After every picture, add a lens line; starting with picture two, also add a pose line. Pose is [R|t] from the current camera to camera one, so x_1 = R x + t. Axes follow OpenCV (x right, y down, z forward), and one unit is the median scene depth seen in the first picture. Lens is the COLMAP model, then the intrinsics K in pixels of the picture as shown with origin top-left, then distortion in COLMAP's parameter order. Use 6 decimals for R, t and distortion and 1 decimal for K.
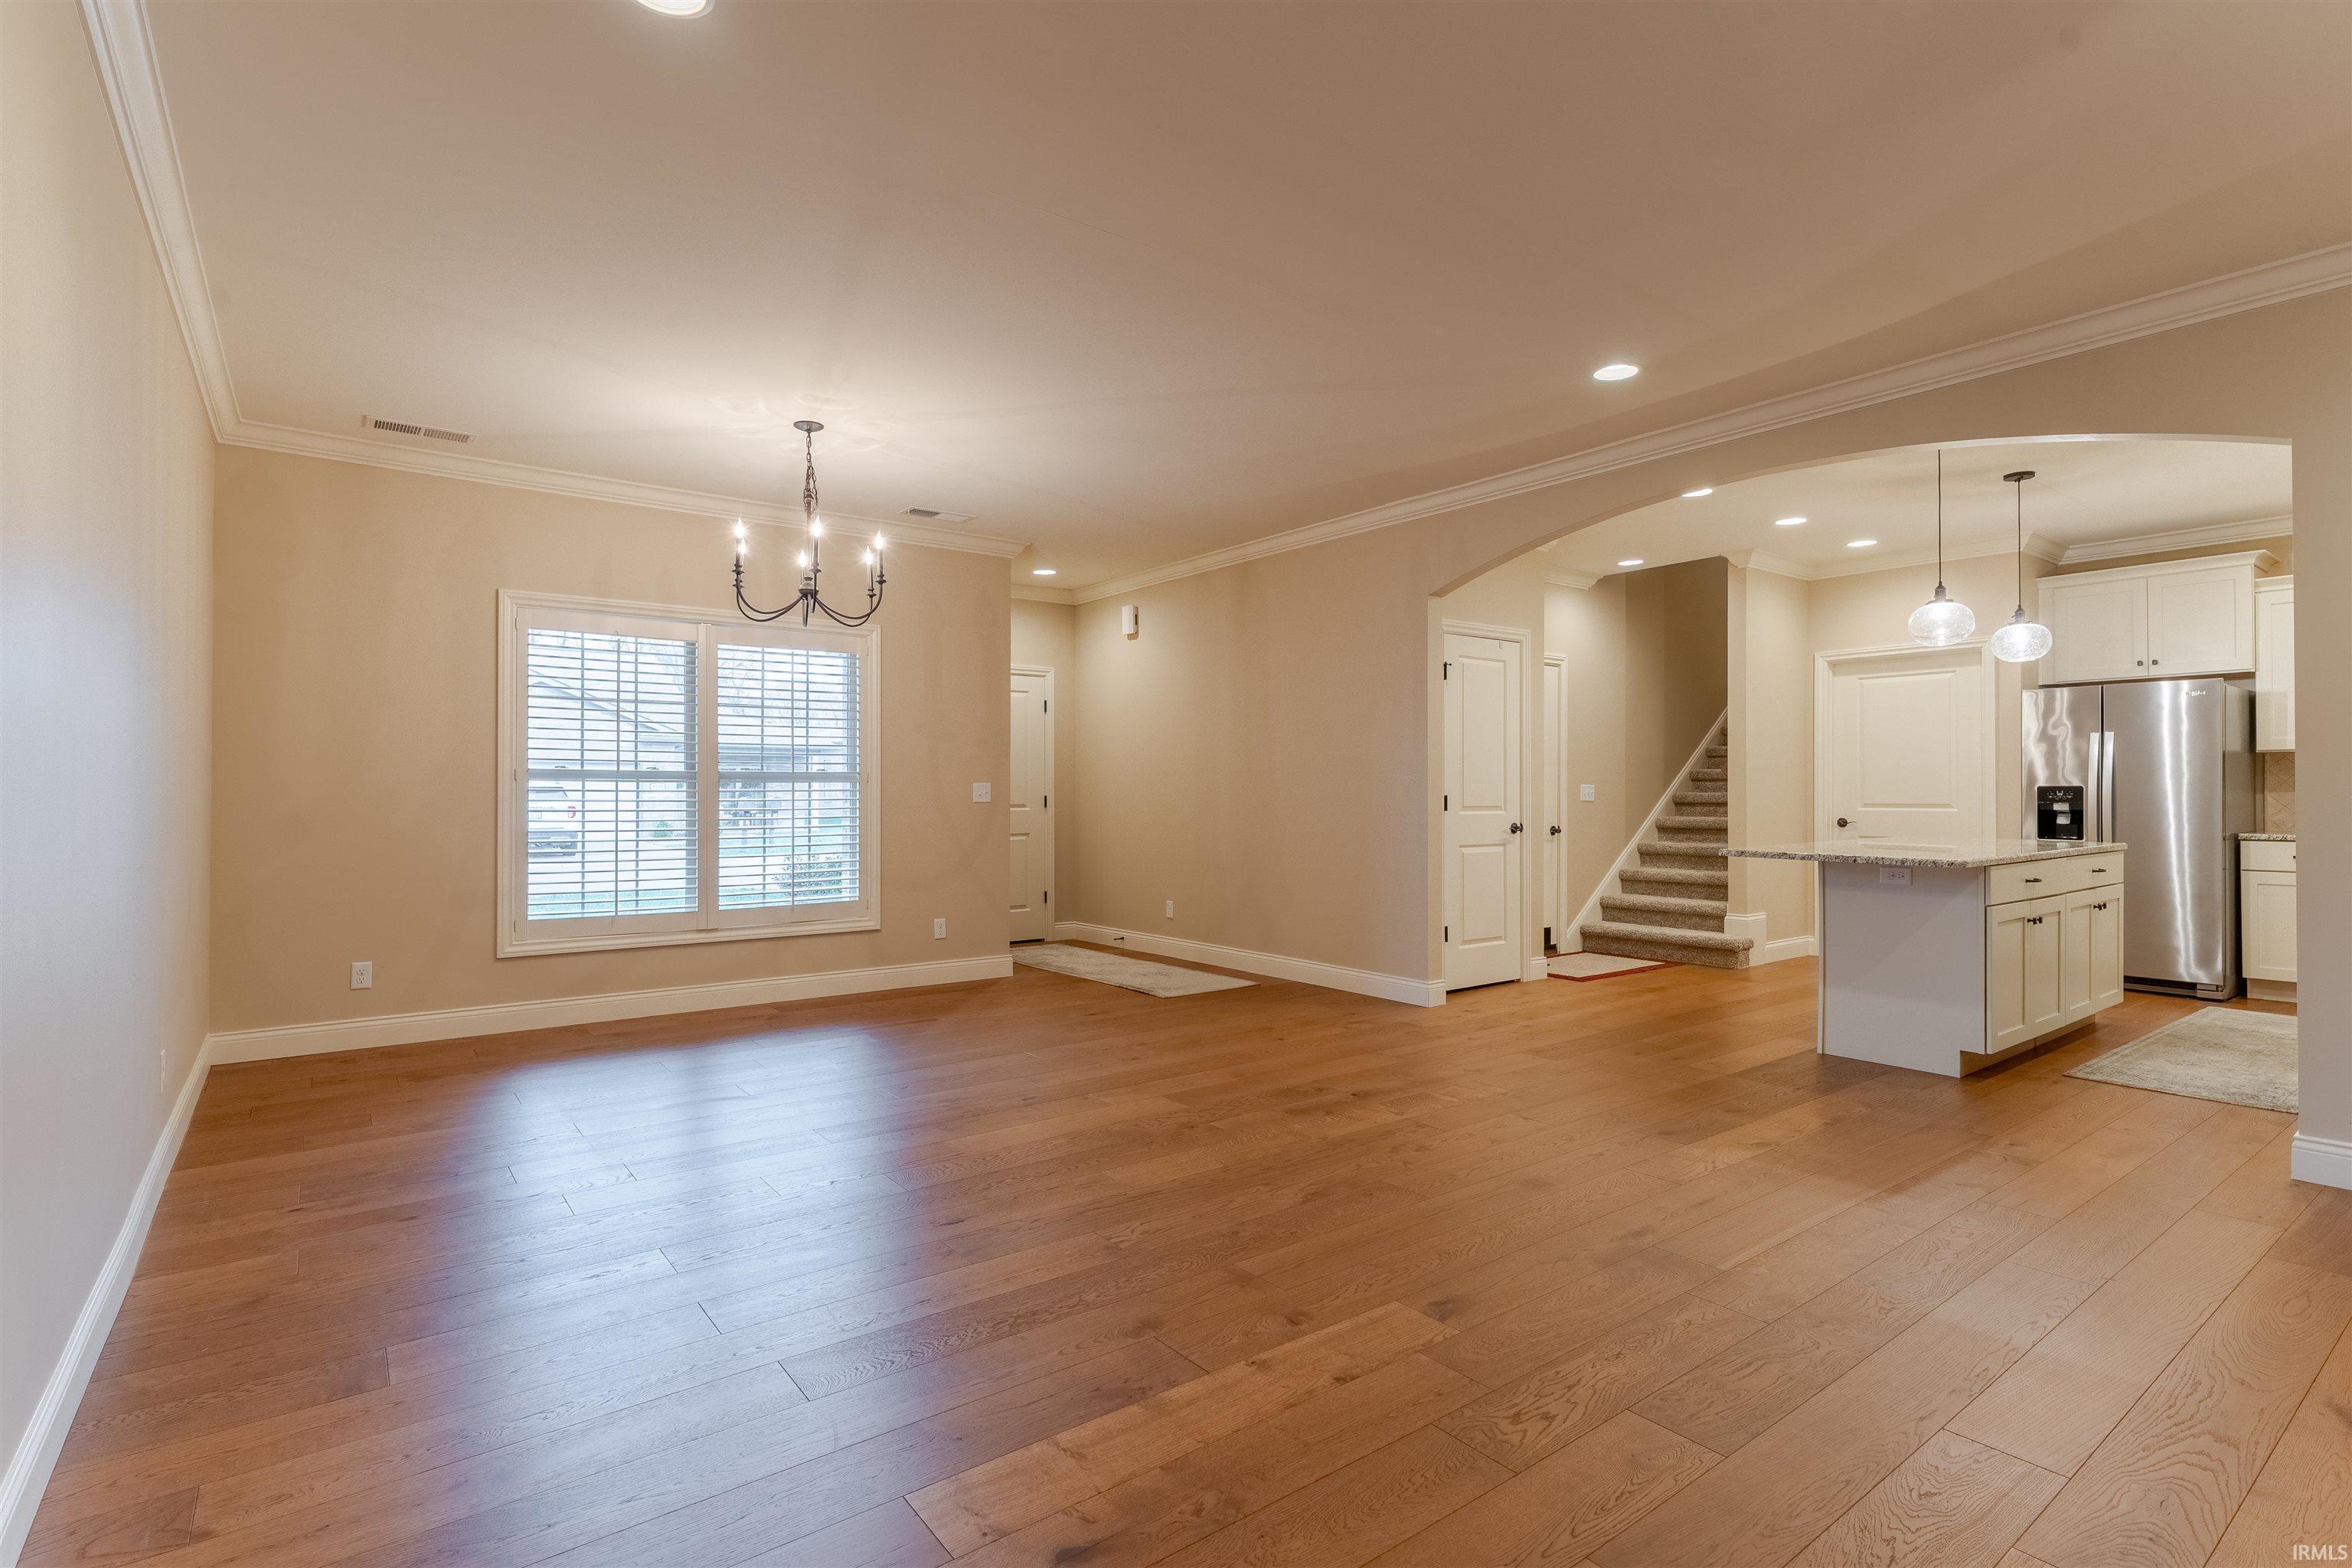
lens RADIAL K [[1124.7, 0, 1176.0], [0, 1124.7, 784.0], [0, 0, 1]] dist [0.004333, 0.001142]
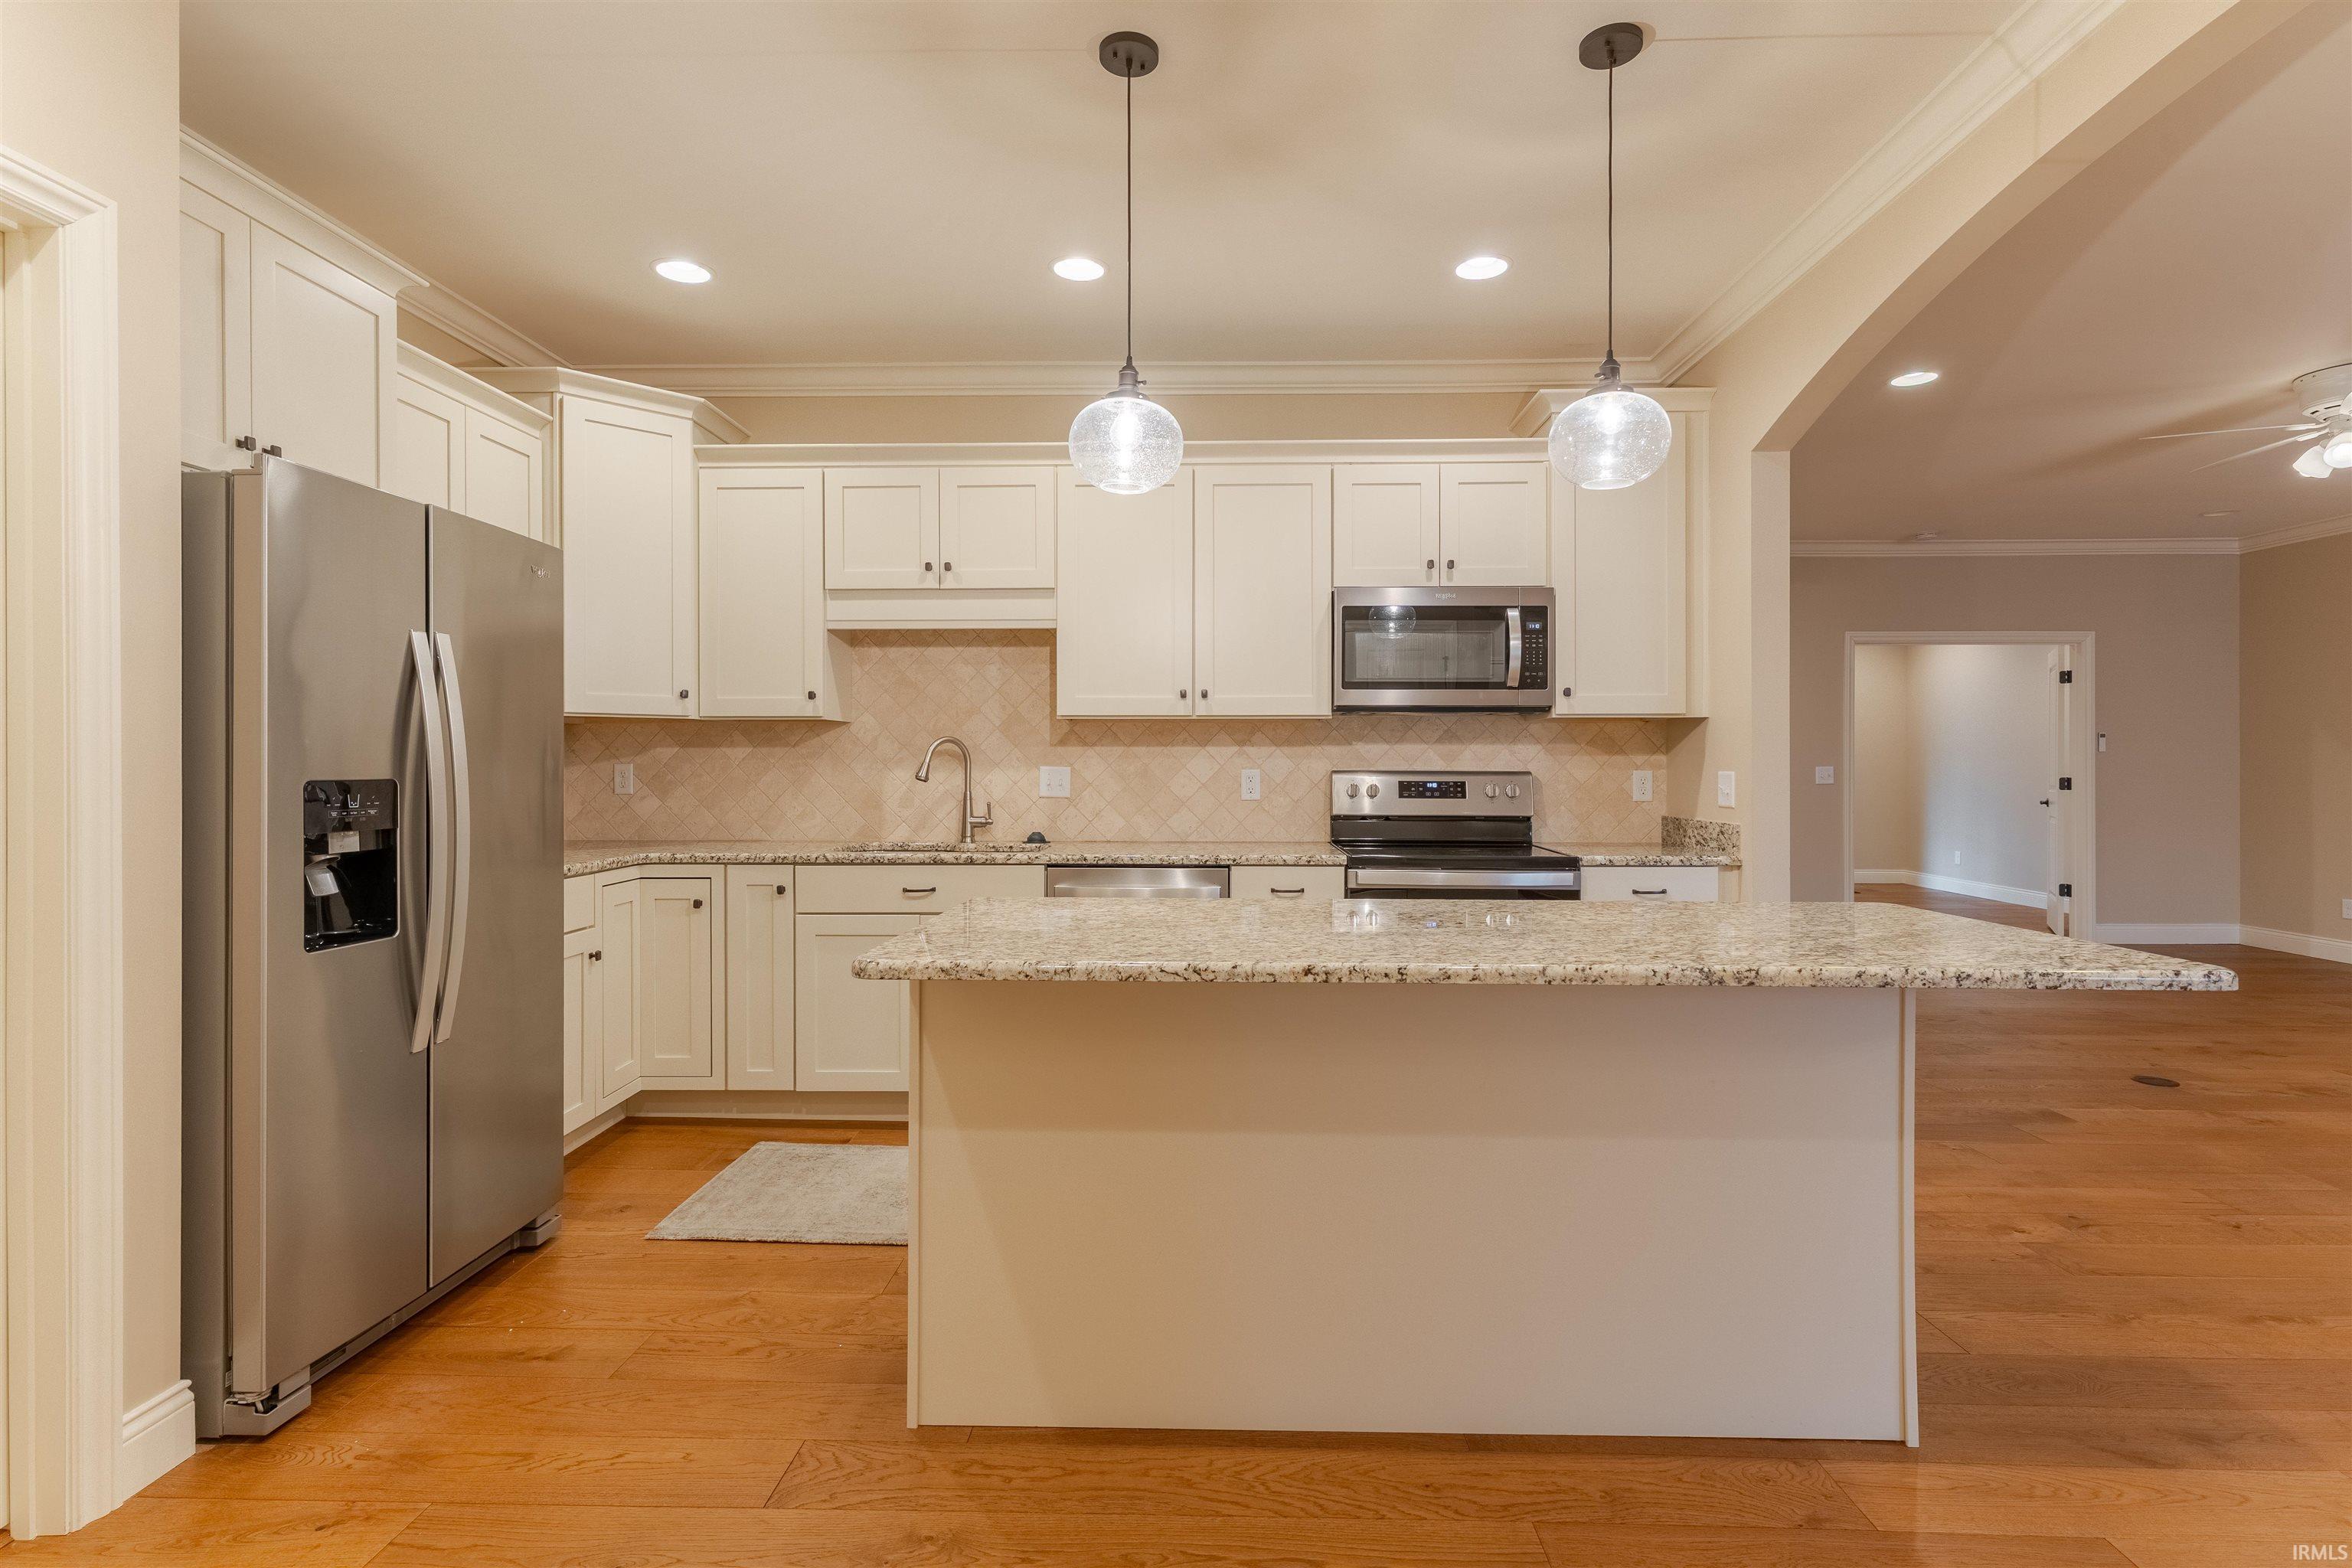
lens RADIAL K [[1133.0, 0, 1192.4], [0, 1133.0, 764.1], [0, 0, 1]] dist [0.003177, 0.000697]
pose [[-0.781176, 0.001187, 0.624310, 0.345023], [-0.003449, 0.999975, -0.006218, -0.001454], [-0.624302, -0.007011, -0.781152, 0.988153]]
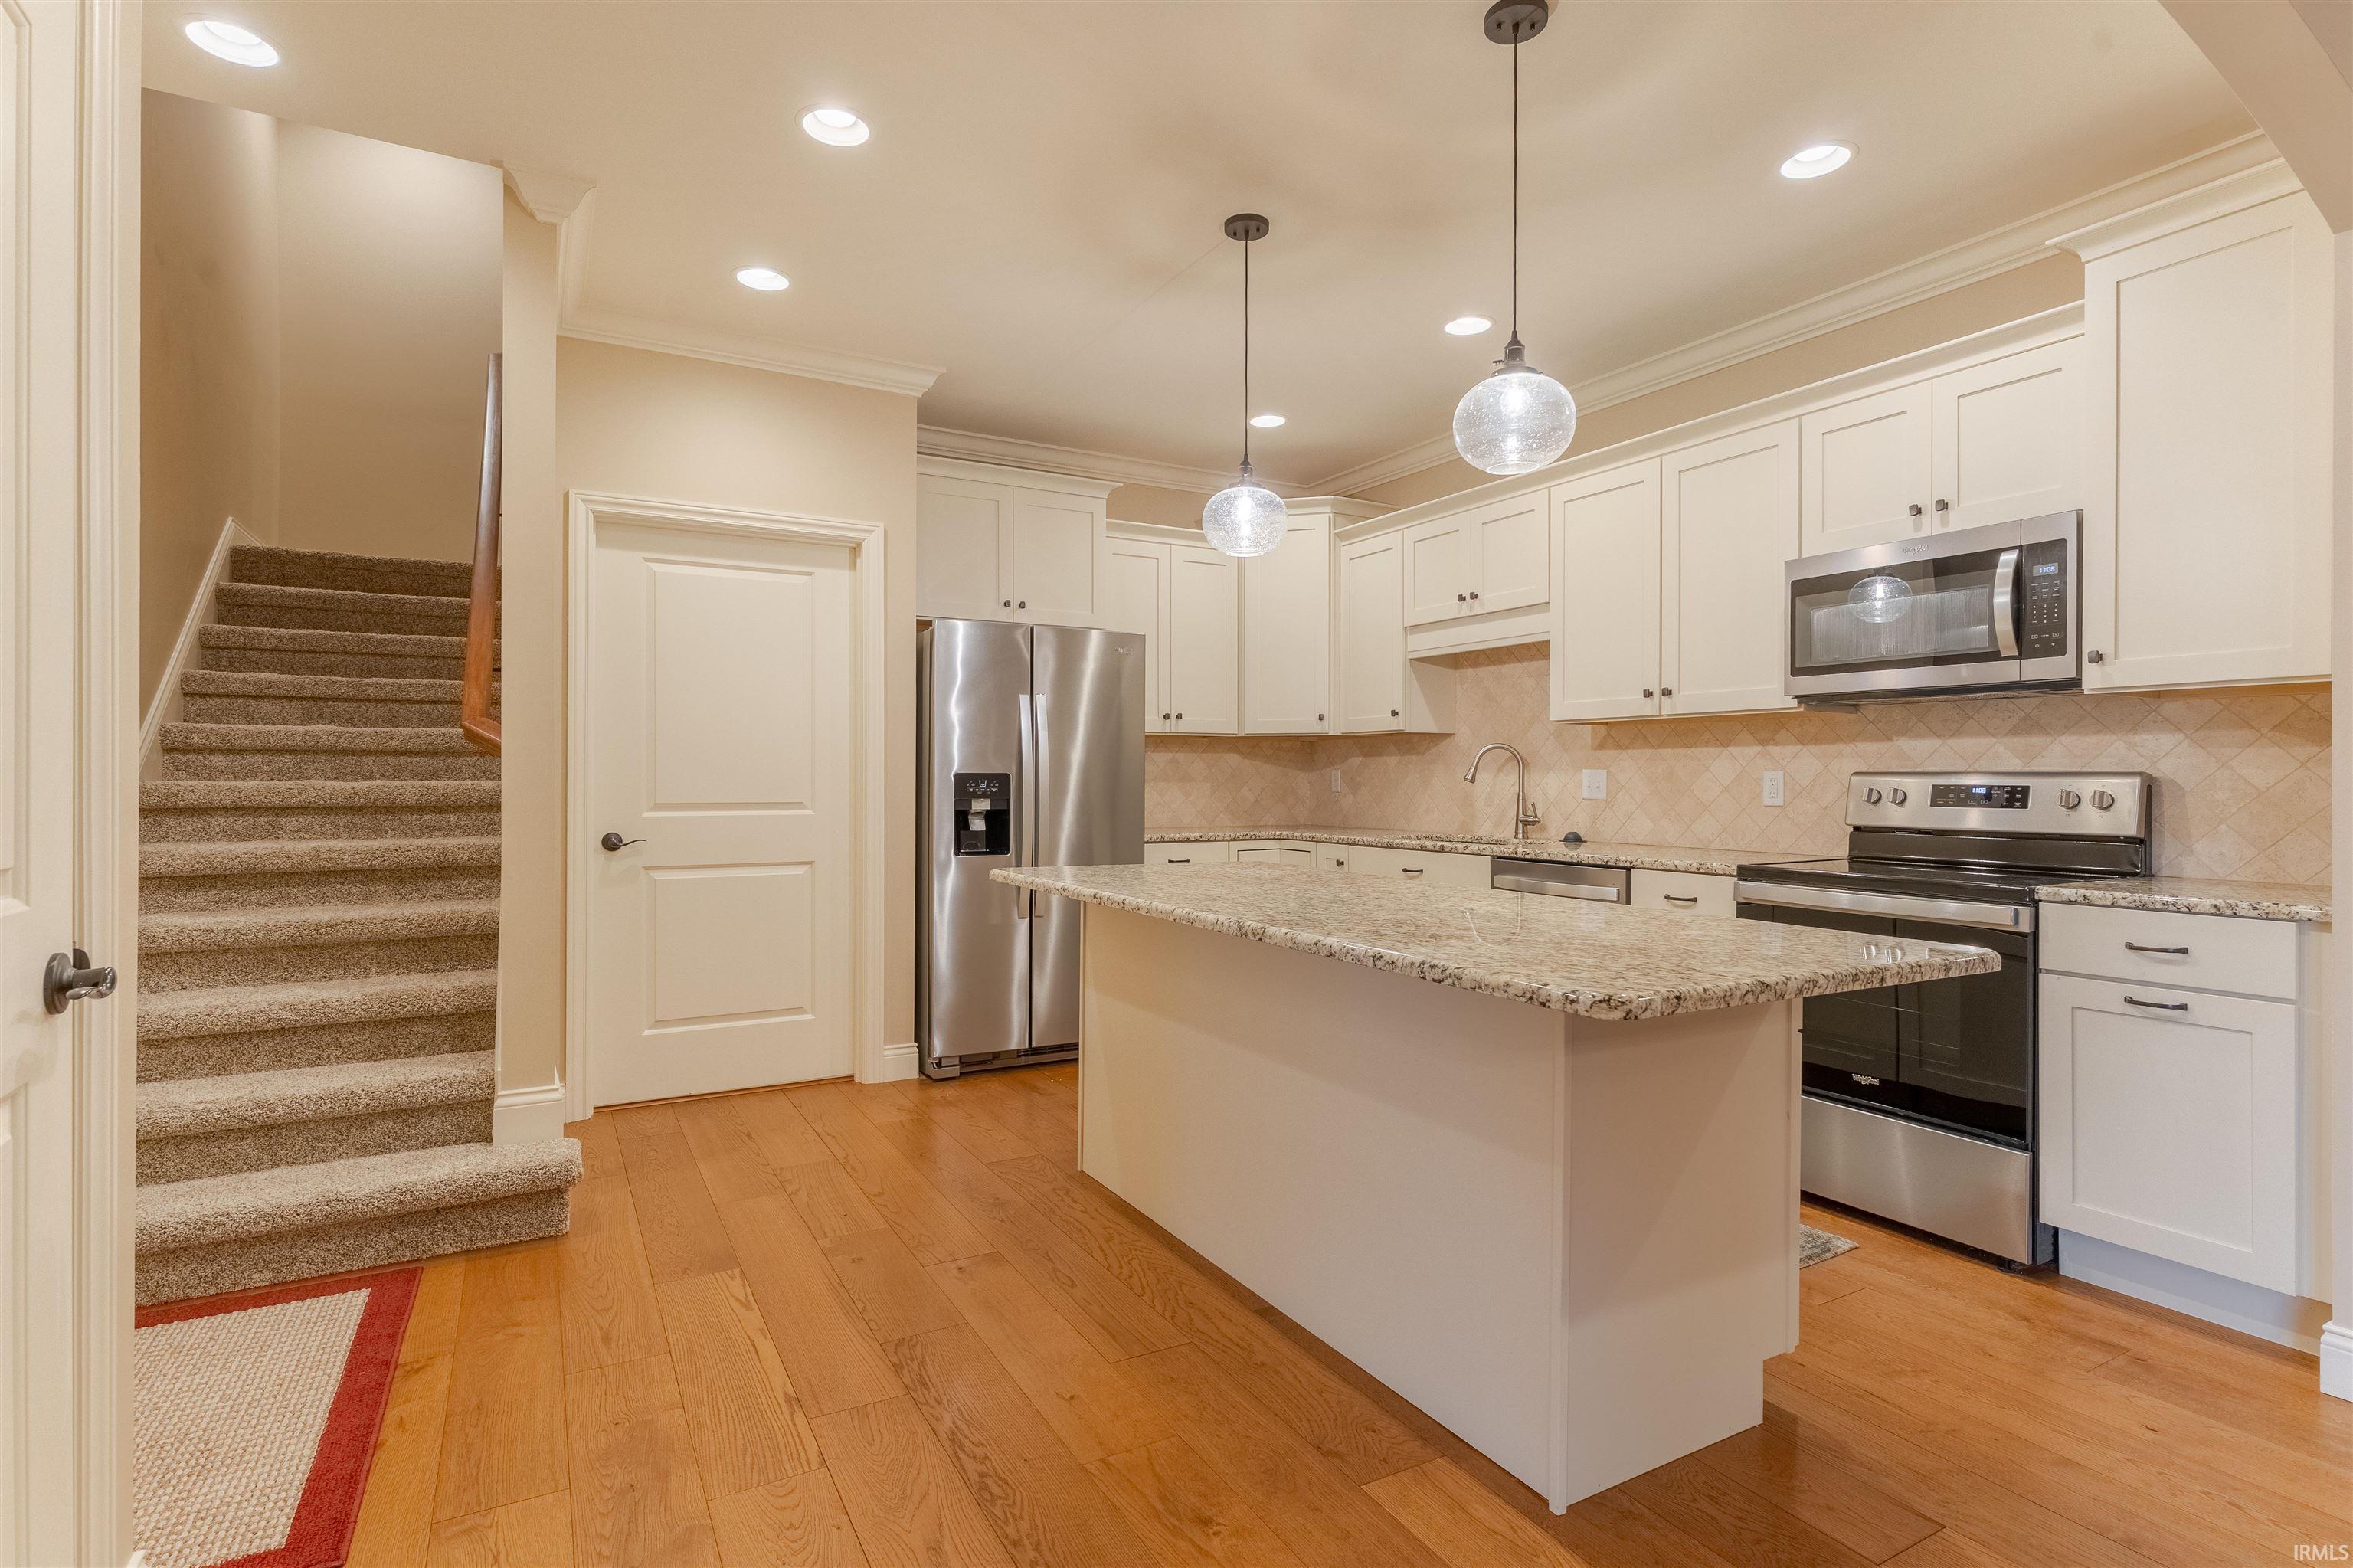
lens RADIAL K [[1149.9, 0, 1176.5], [0, 1149.9, 784.0], [0, 0, 1]] dist [0.003314, 0.000692]
pose [[0.135957, -0.002049, 0.990713, 0.125404], [-0.010256, 0.999941, 0.003476, 0.004264], [-0.990662, -0.010634, 0.135928, 0.714323]]
